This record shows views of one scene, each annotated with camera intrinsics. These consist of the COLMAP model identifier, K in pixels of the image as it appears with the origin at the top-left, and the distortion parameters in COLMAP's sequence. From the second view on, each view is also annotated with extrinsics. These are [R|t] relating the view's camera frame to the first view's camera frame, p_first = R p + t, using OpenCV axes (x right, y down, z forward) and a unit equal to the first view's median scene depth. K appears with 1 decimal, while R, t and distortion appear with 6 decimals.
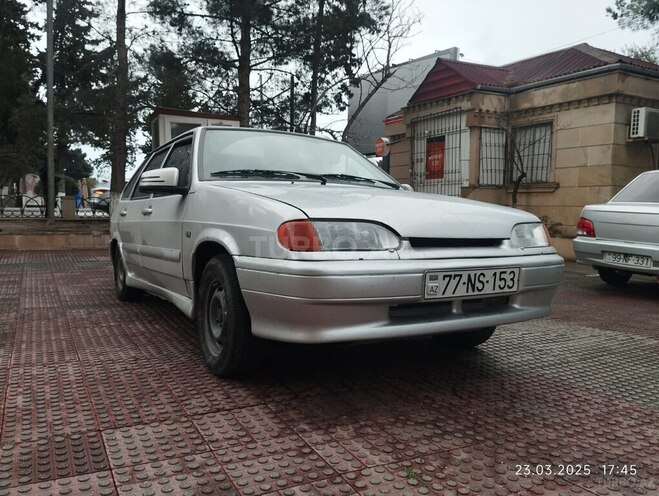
lens RADIAL K [[538.2, 0, 332.3], [0, 538.2, 244.6], [0, 0, 1]] dist [0.088038, -0.179224]
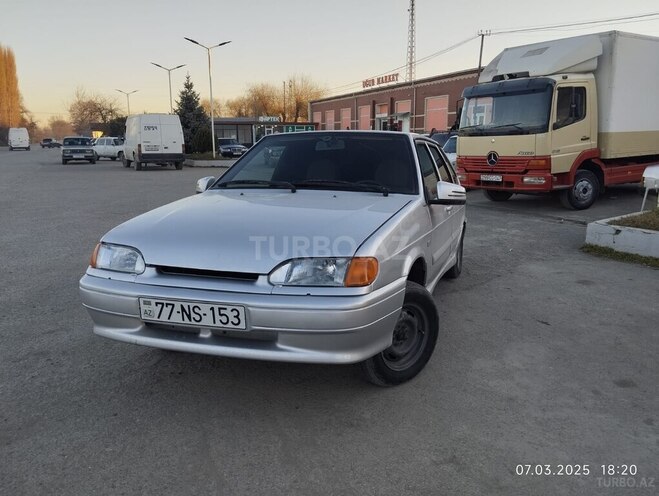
lens RADIAL K [[545.6, 0, 331.0], [0, 545.6, 233.6], [0, 0, 1]] dist [0.090408, -0.183170]
pose [[0.634381, 0.088543, -0.767933, 1.118375], [-0.018996, 0.994904, 0.099020, -0.178130], [0.772787, -0.048229, 0.632831, 0.466988]]
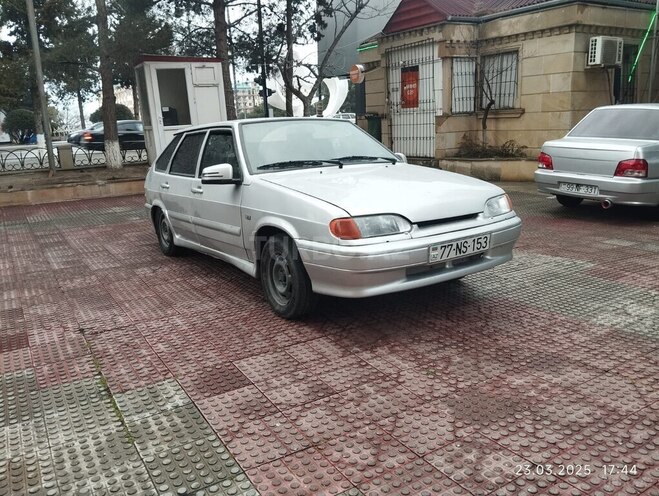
lens RADIAL K [[538.2, 0, 332.3], [0, 538.2, 244.6], [0, 0, 1]] dist [0.088038, -0.179224]
pose [[0.996740, -0.067468, 0.044249, -0.137115], [0.059656, 0.985501, 0.158836, -0.173265], [-0.054324, -0.155678, 0.986313, -0.395905]]
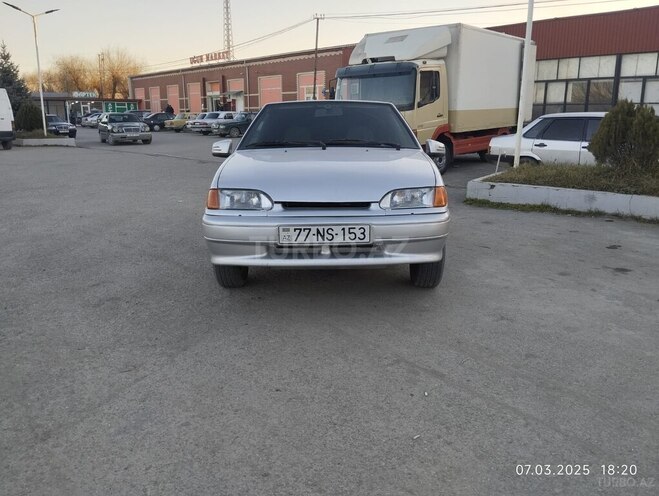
lens RADIAL K [[538.2, 0, 332.3], [0, 538.2, 244.6], [0, 0, 1]] dist [0.088038, -0.179224]
pose [[0.846195, 0.082374, -0.526468, 0.913826], [-0.001224, 0.988277, 0.152664, -0.106883], [0.532872, -0.128539, 0.836377, -0.167104]]
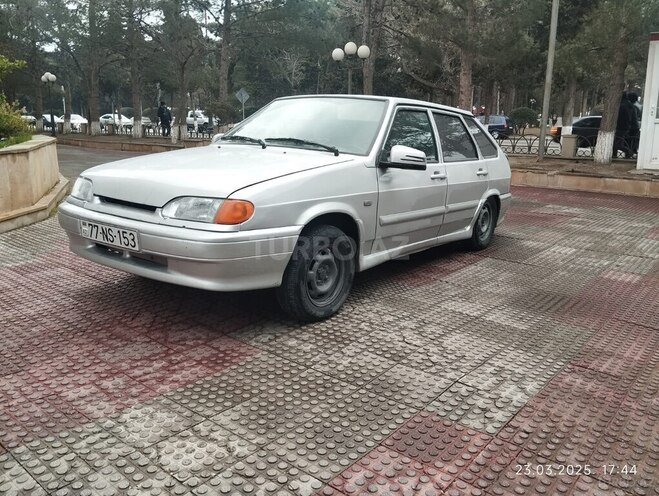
lens RADIAL K [[545.6, 0, 331.0], [0, 545.6, 233.6], [0, 0, 1]] dist [0.090408, -0.183170]
pose [[0.374149, 0.172236, -0.911234, 1.490863], [-0.073260, 0.985020, 0.156102, -0.160324], [0.924470, 0.008352, 0.381162, 0.873458]]
